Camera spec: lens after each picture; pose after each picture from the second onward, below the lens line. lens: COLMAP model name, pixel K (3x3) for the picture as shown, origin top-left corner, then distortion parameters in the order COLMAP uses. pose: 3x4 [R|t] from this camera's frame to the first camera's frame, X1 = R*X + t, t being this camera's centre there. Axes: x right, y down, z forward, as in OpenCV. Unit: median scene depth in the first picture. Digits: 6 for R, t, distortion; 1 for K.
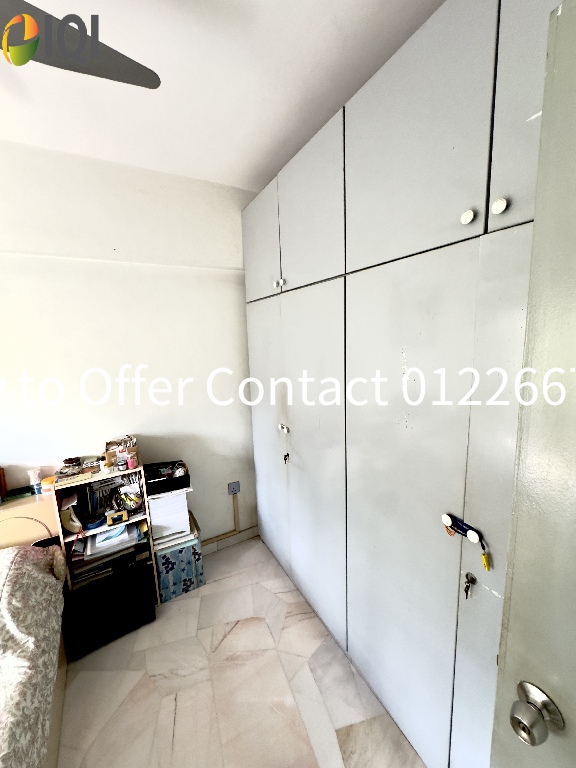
lens RADIAL K [[308.2, 0, 289.1], [0, 308.2, 383.7], [0, 0, 1]] dist [-0.000887, -0.000195]
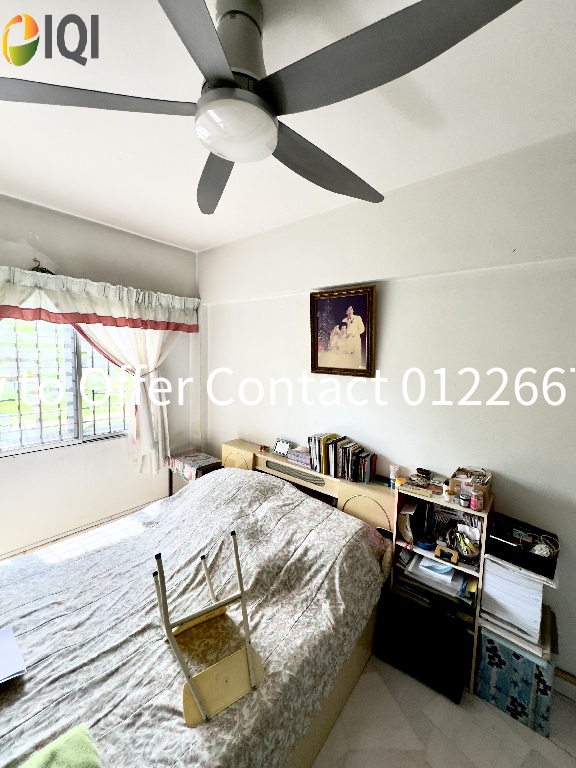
lens RADIAL K [[308.2, 0, 288.2], [0, 308.2, 381.5], [0, 0, 1]] dist [-0.000887, -0.000195]
pose [[0.356103, 0.129894, -0.925375, 0.038168], [-0.188840, 0.979863, 0.064873, -0.023996], [0.915167, 0.151646, 0.373461, 0.171604]]
